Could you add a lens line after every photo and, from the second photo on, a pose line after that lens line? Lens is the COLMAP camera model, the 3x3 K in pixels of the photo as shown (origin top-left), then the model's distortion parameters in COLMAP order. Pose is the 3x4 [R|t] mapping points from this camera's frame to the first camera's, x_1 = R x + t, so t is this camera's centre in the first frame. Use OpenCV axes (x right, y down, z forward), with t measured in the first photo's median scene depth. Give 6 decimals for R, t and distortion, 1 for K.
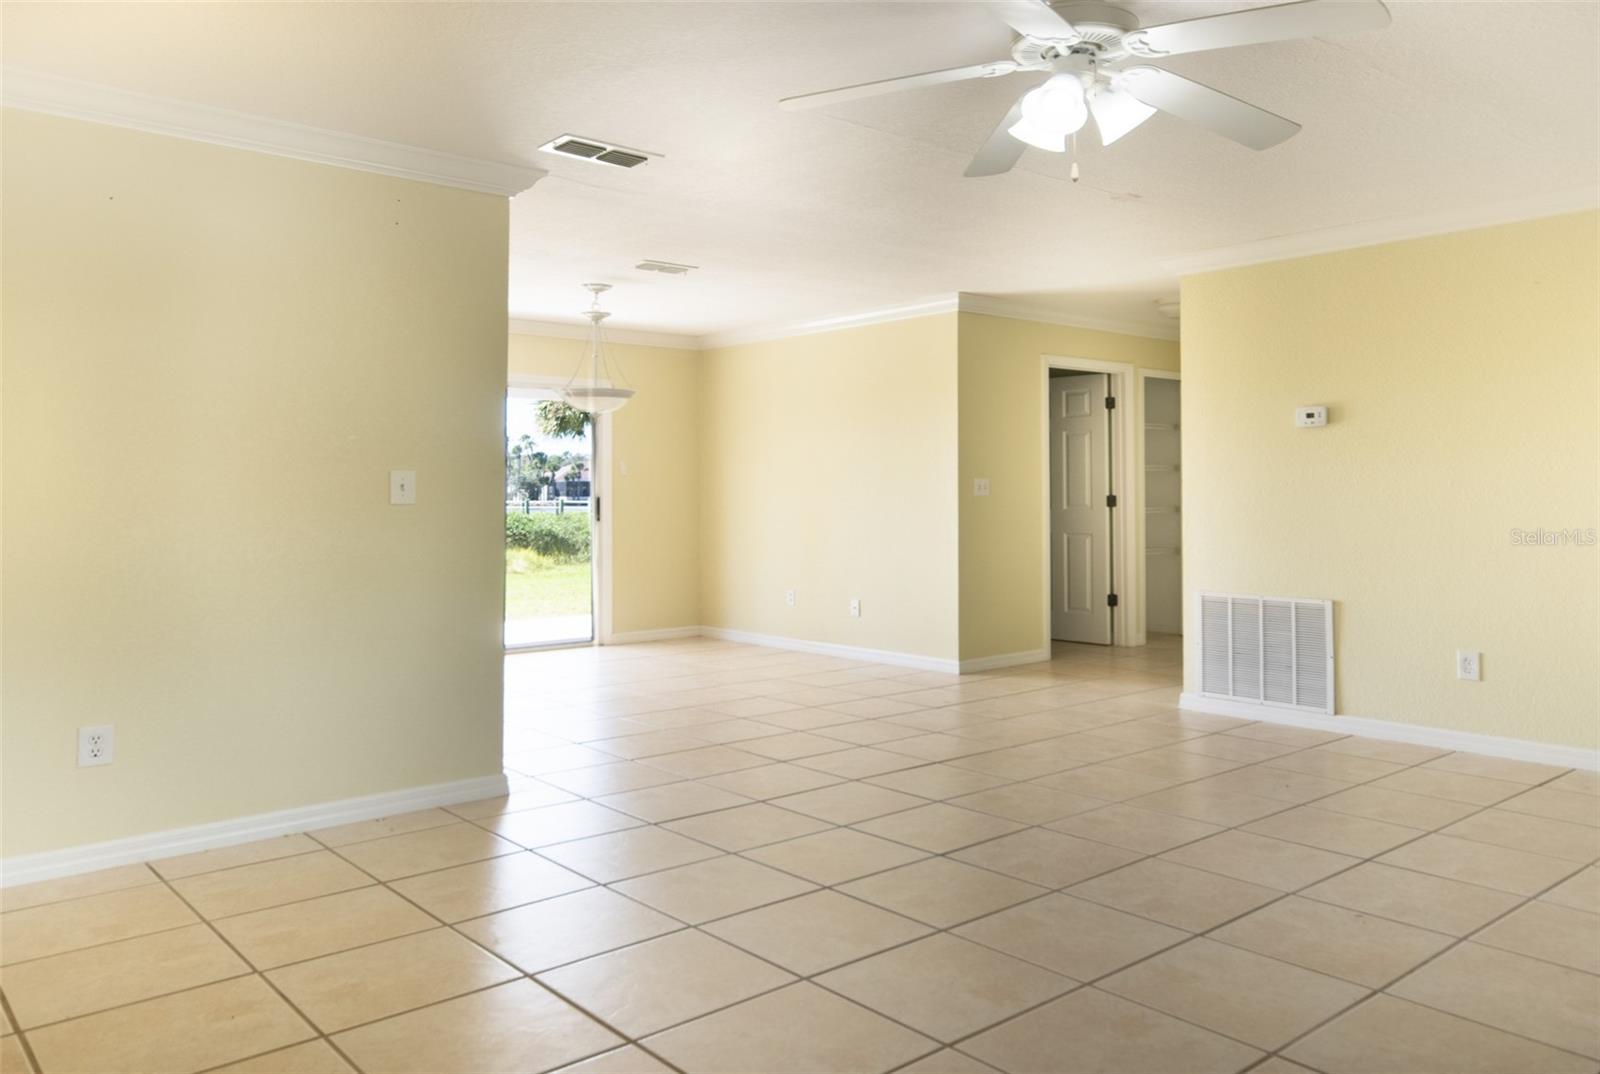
lens RADIAL K [[1224.0, 0, 800.1], [0, 1224.0, 458.5], [0, 0, 1]] dist [0.005759, 0.006539]
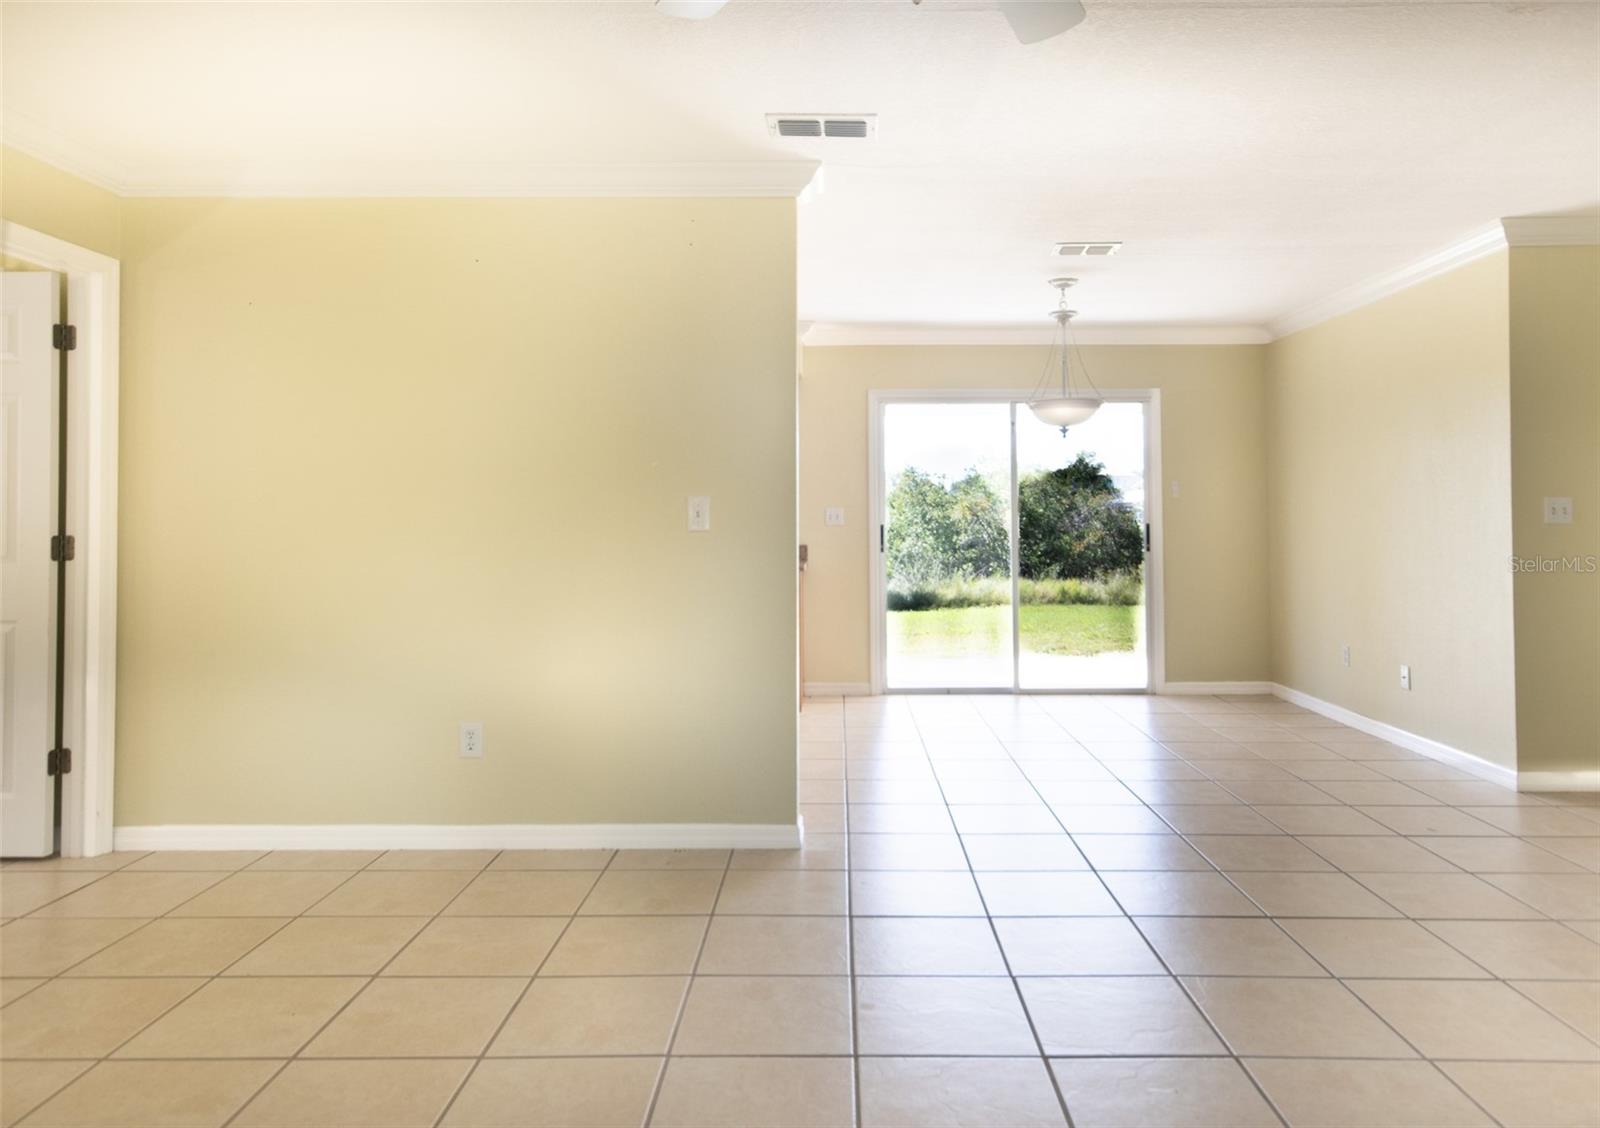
lens RADIAL K [[1202.9, 0, 805.2], [0, 1202.9, 486.8], [0, 0, 1]] dist [0.014163, 0.007958]
pose [[0.749247, -0.017473, -0.662060, 0.278001], [0.018707, 0.999811, -0.005217, 0.006581], [0.662026, -0.008476, 0.749433, 0.250902]]
